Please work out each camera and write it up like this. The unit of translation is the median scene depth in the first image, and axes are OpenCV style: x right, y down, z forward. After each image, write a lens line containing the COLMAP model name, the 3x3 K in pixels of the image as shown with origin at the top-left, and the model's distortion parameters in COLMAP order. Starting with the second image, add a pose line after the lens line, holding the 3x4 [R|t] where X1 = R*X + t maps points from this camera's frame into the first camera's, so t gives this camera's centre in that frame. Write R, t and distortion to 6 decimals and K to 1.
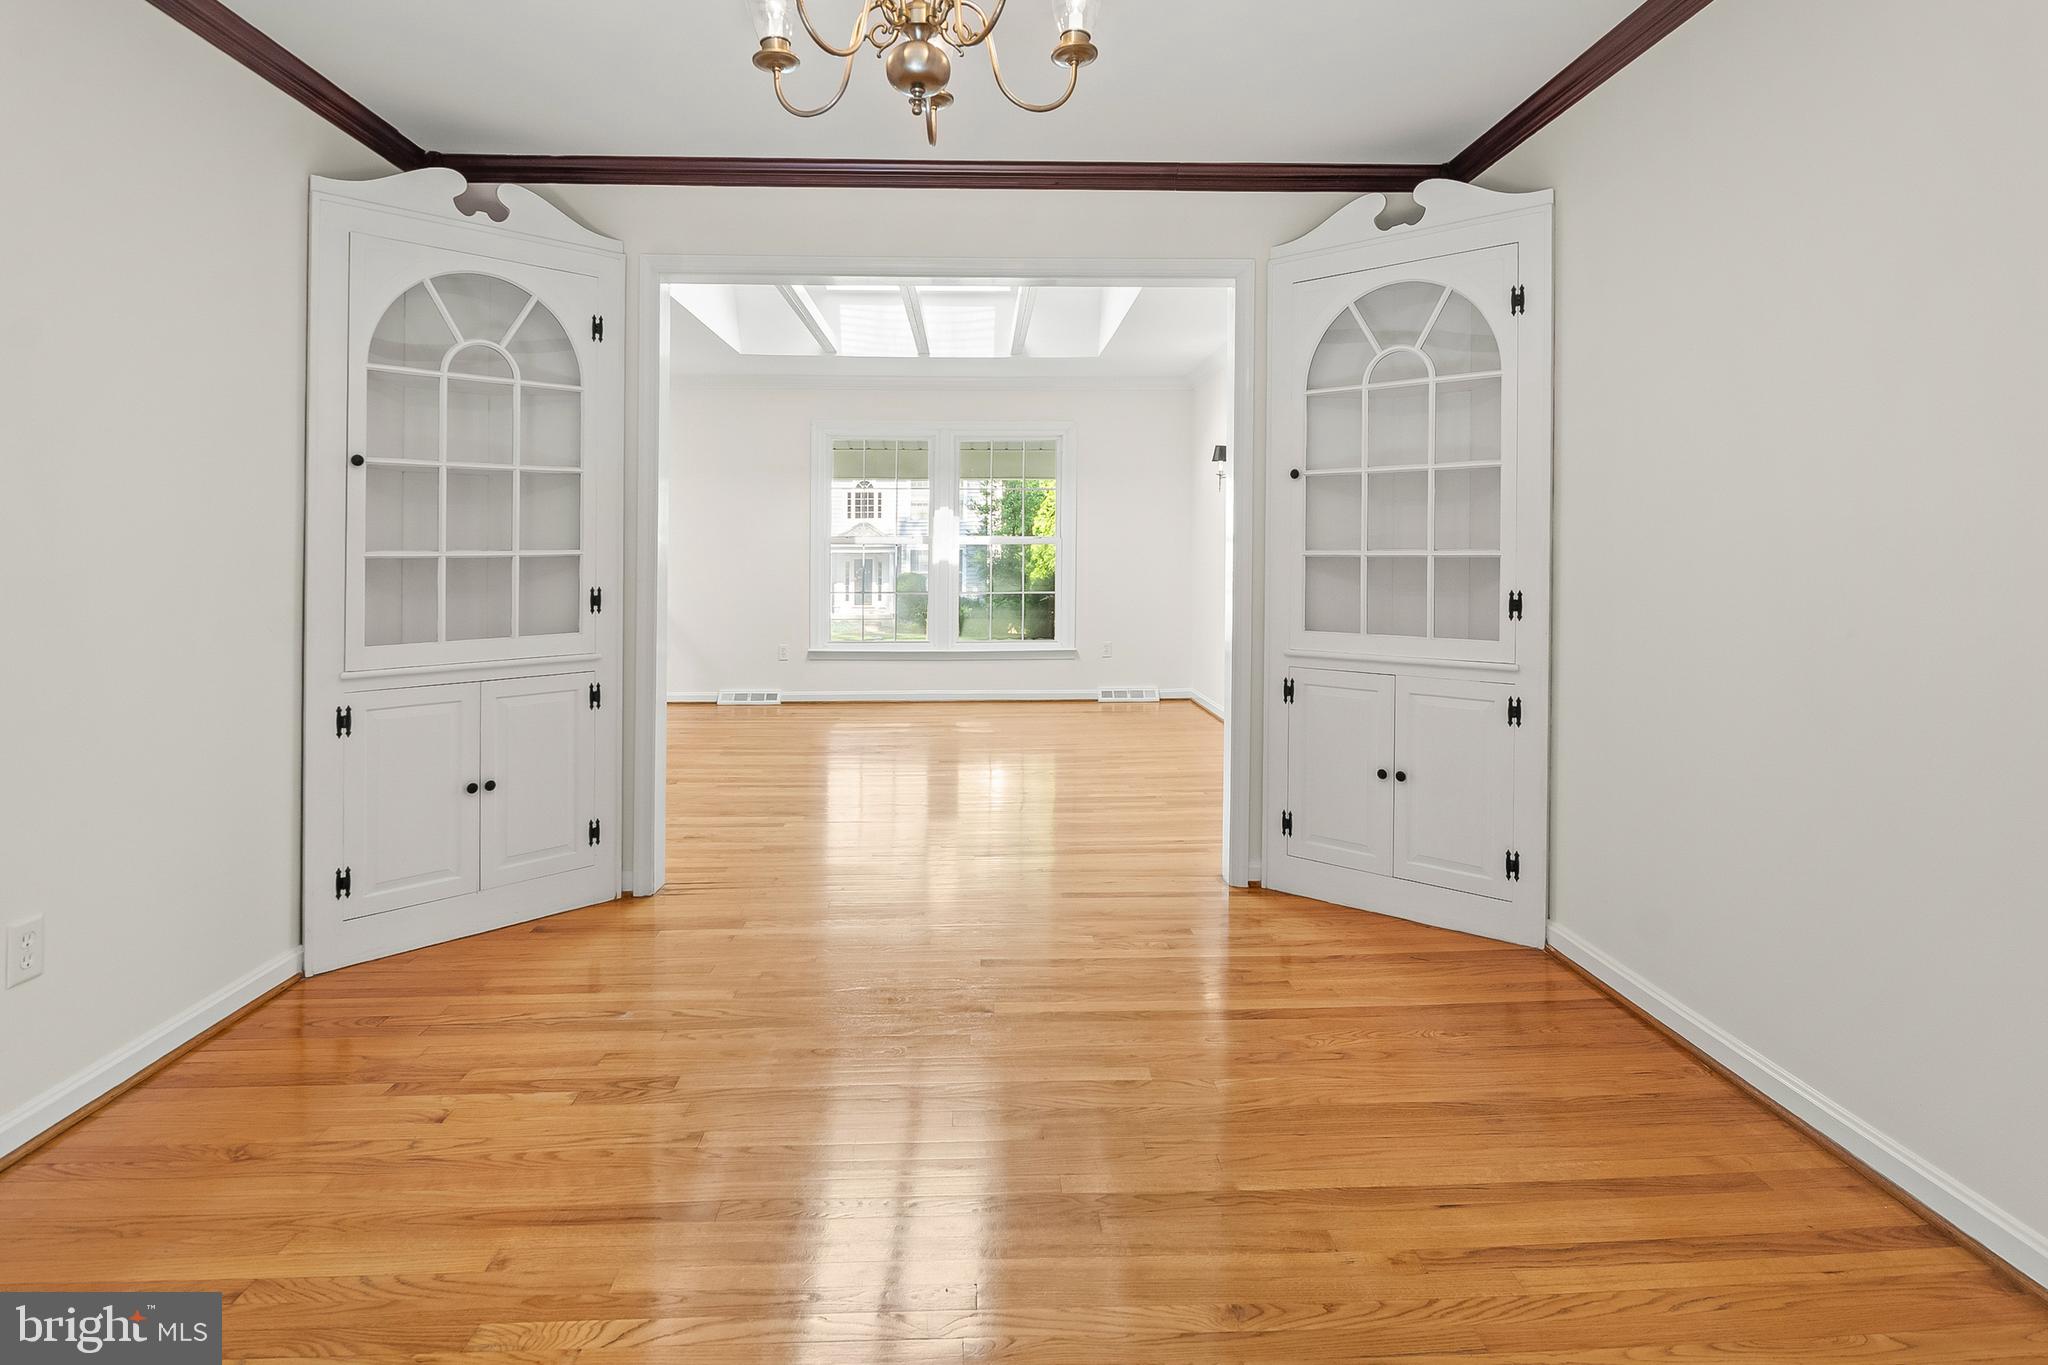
lens RADIAL K [[1065.6, 0, 1033.5], [0, 1065.6, 536.9], [0, 0, 1]] dist [-0.005532, -0.004368]
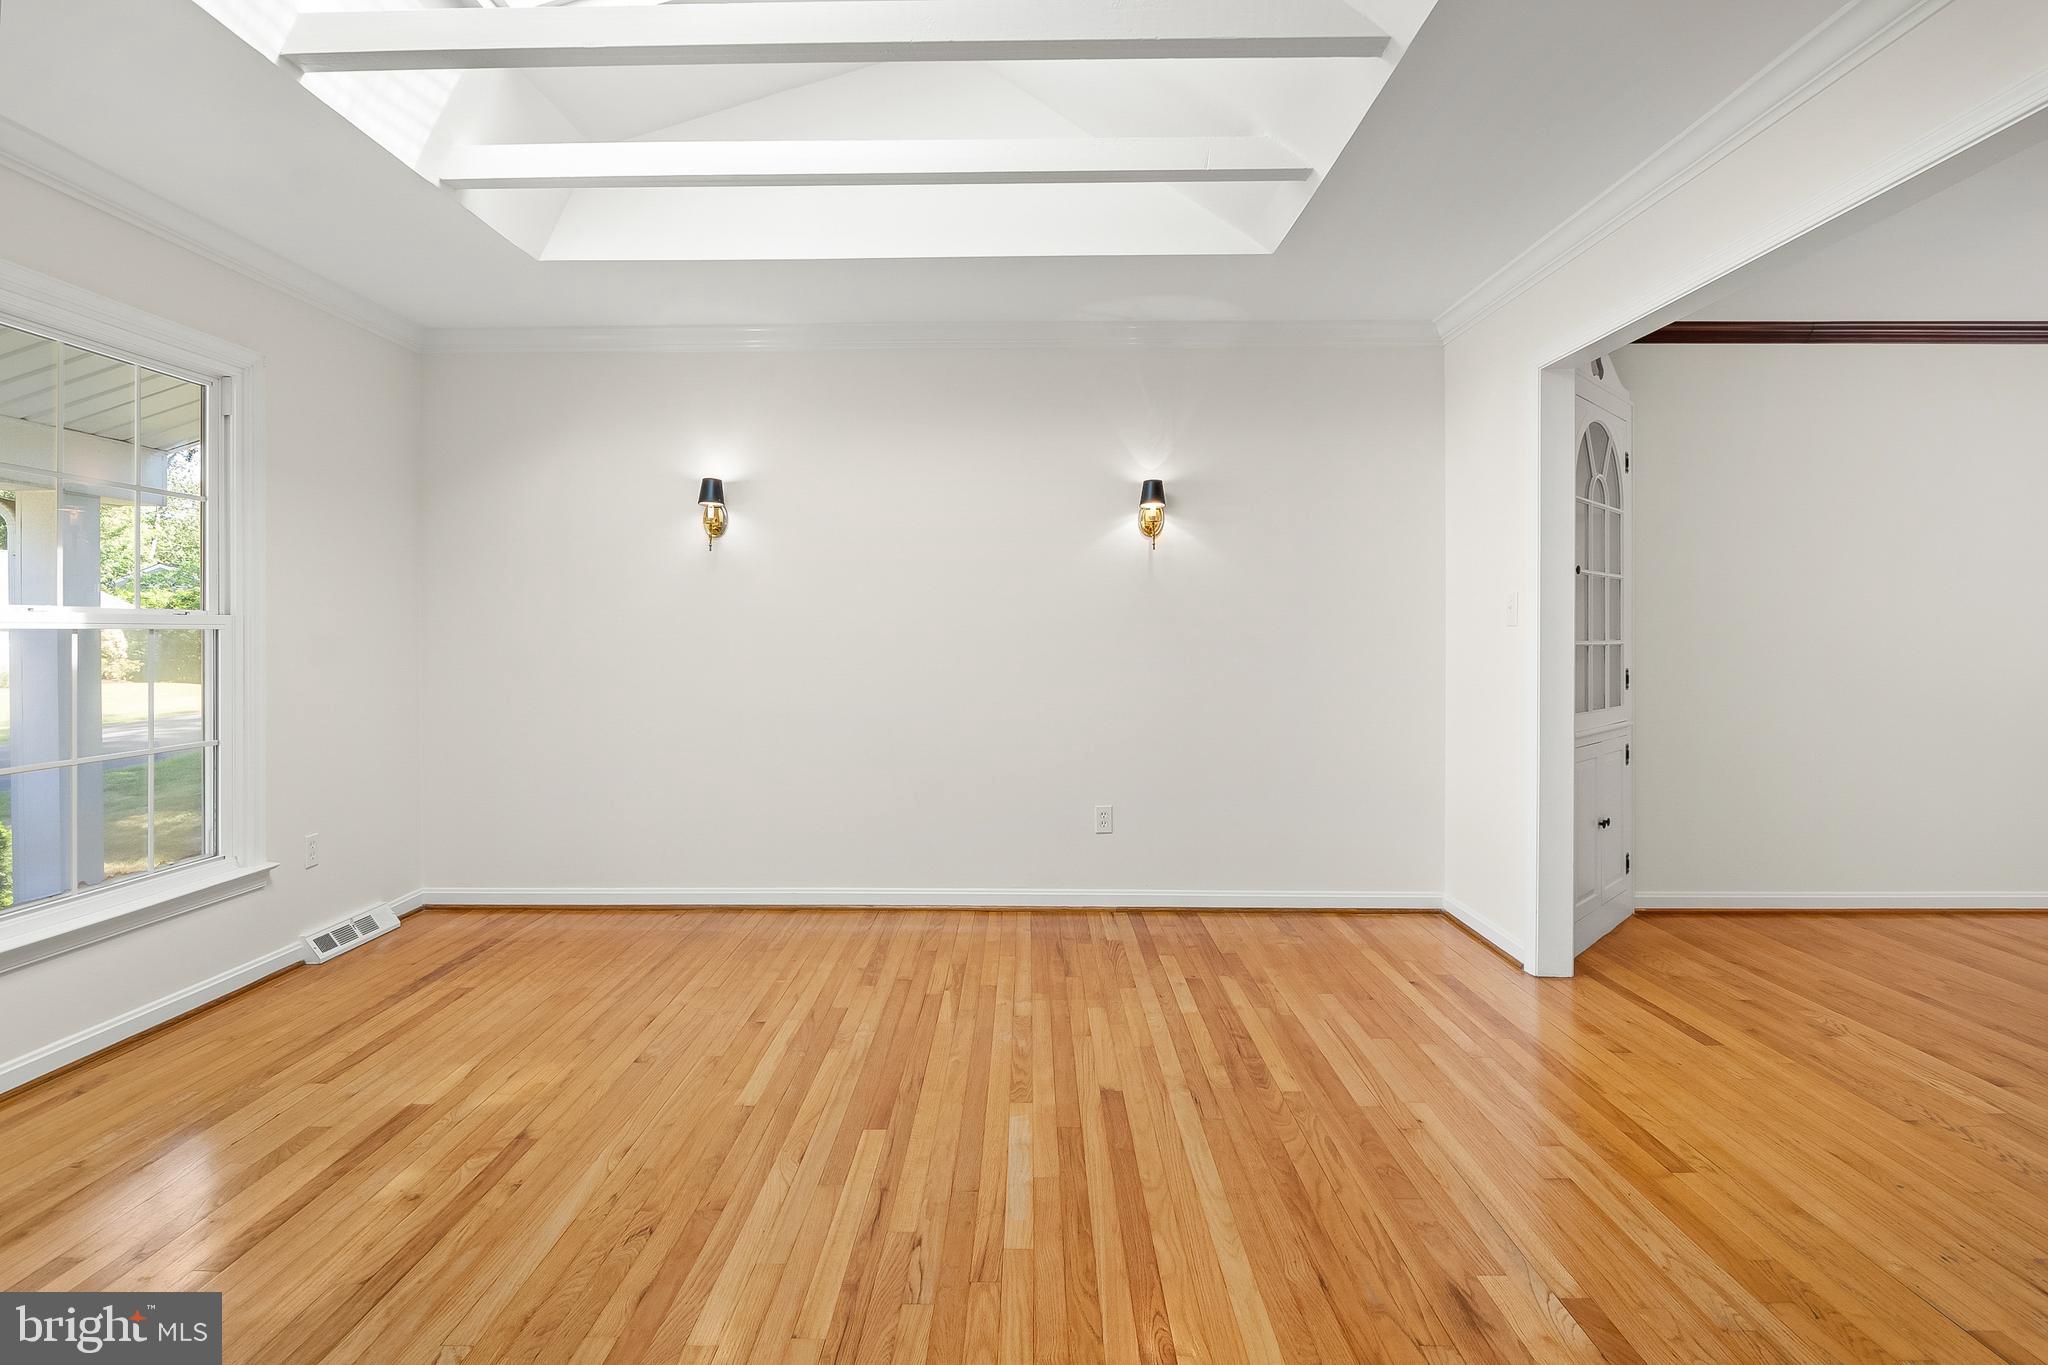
lens RADIAL K [[1013.1, 0, 998.7], [0, 1013.1, 622.6], [0, 0, 1]] dist [-0.007061, -0.003053]
pose [[0.066070, 0.012259, 0.997740, -0.796506], [-0.010002, 0.999882, -0.011623, 0.021379], [-0.997765, -0.009211, 0.066184, 1.533988]]
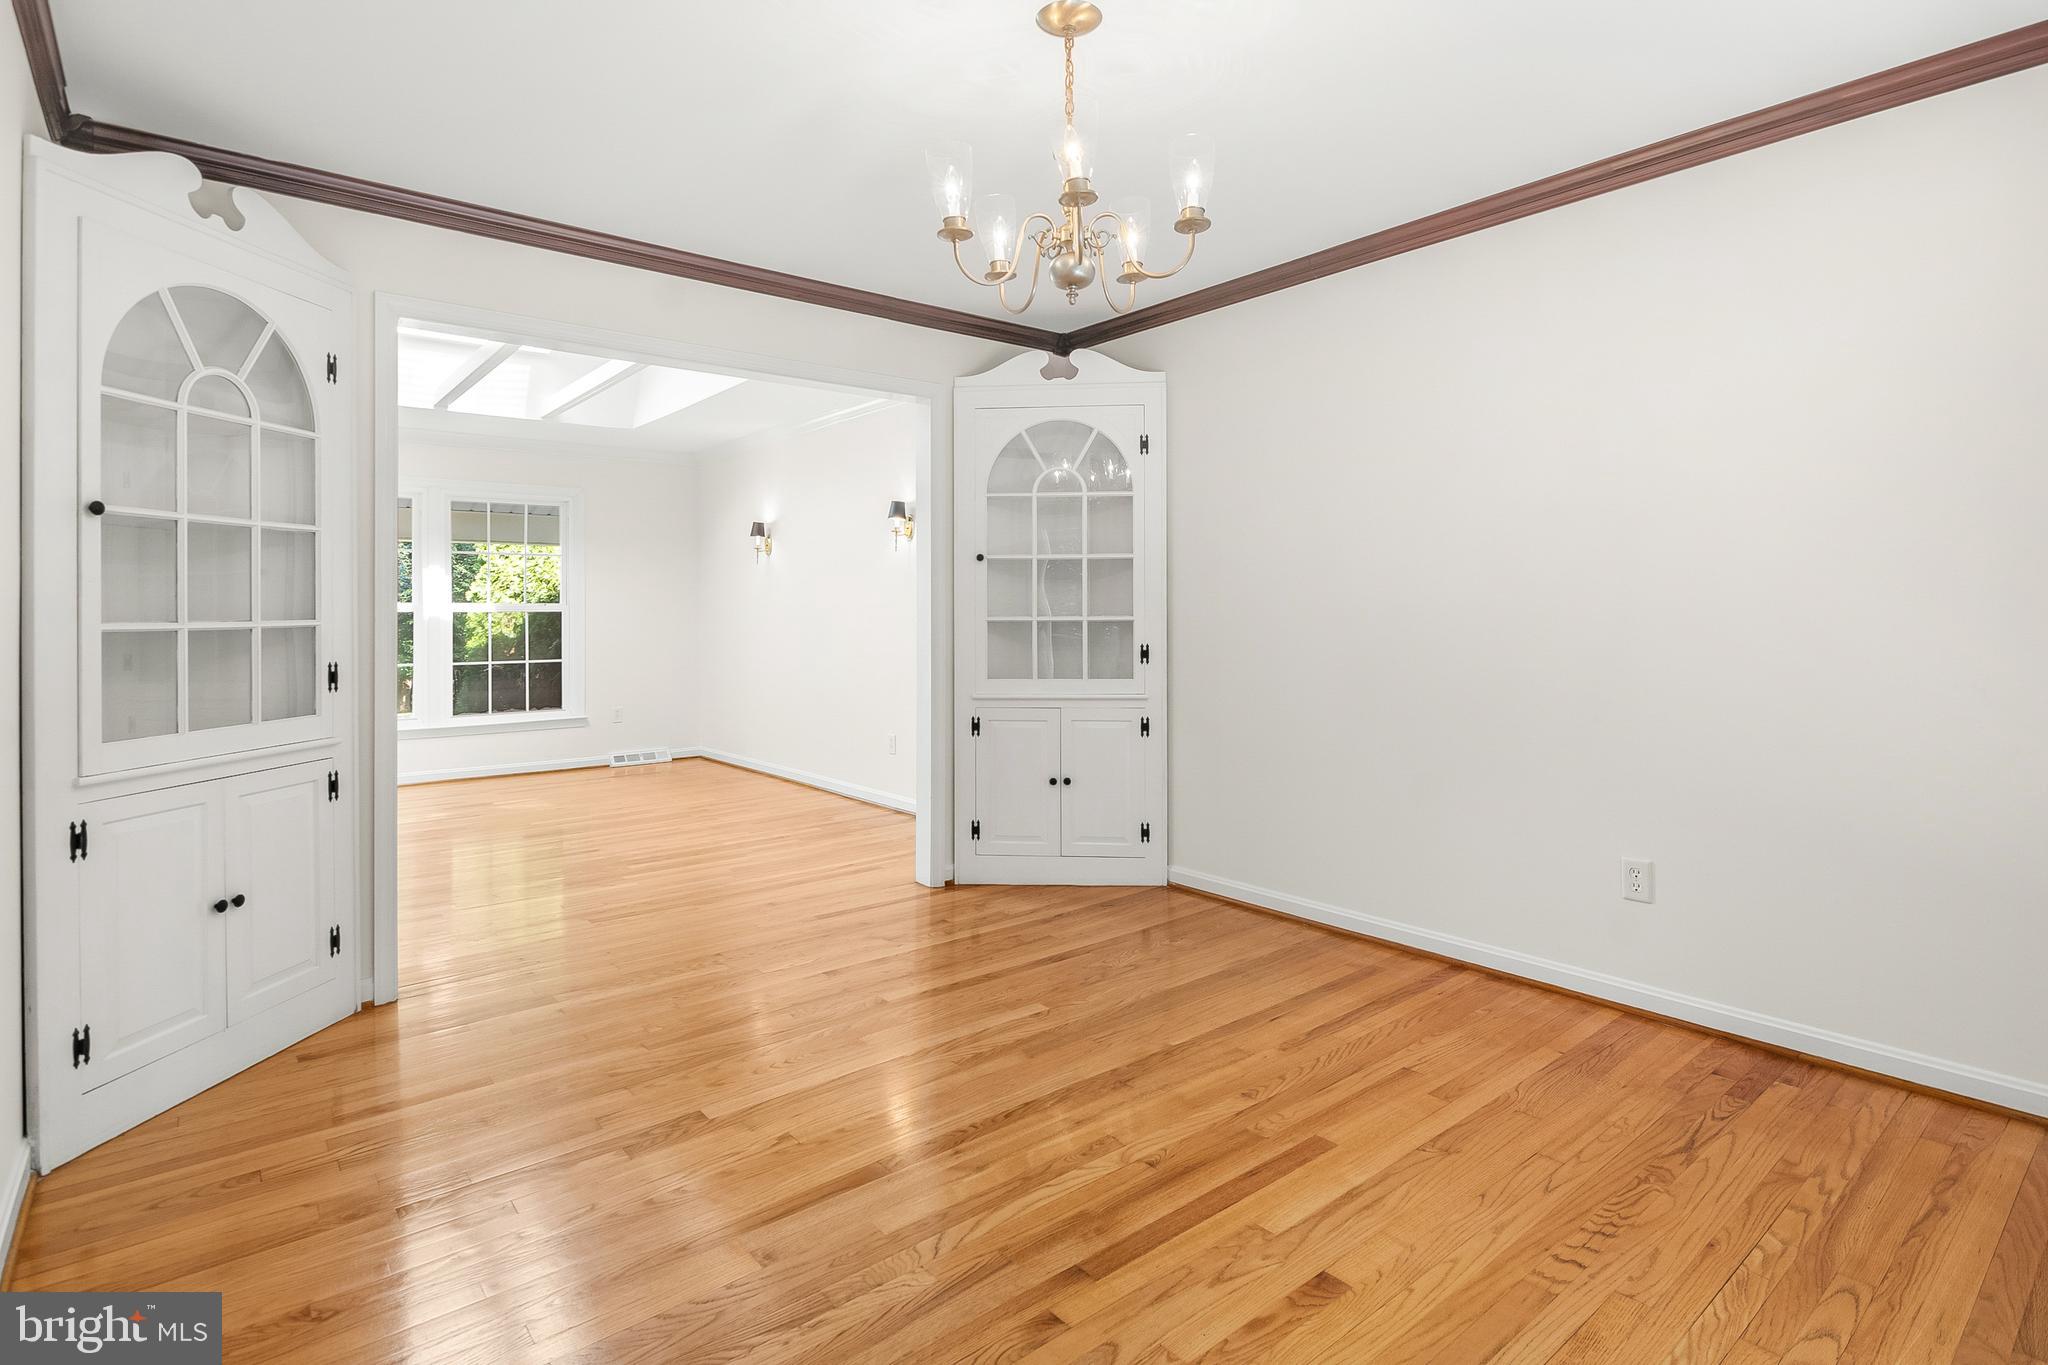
lens RADIAL K [[1013.1, 0, 1016.8], [0, 1013.1, 597.5], [0, 0, 1]] dist [-0.007061, -0.003053]
pose [[0.802511, 0.006811, 0.596599, -0.460352], [-0.003555, 0.999972, -0.006635, -0.002736], [-0.596627, 0.003204, 0.802512, -0.006917]]
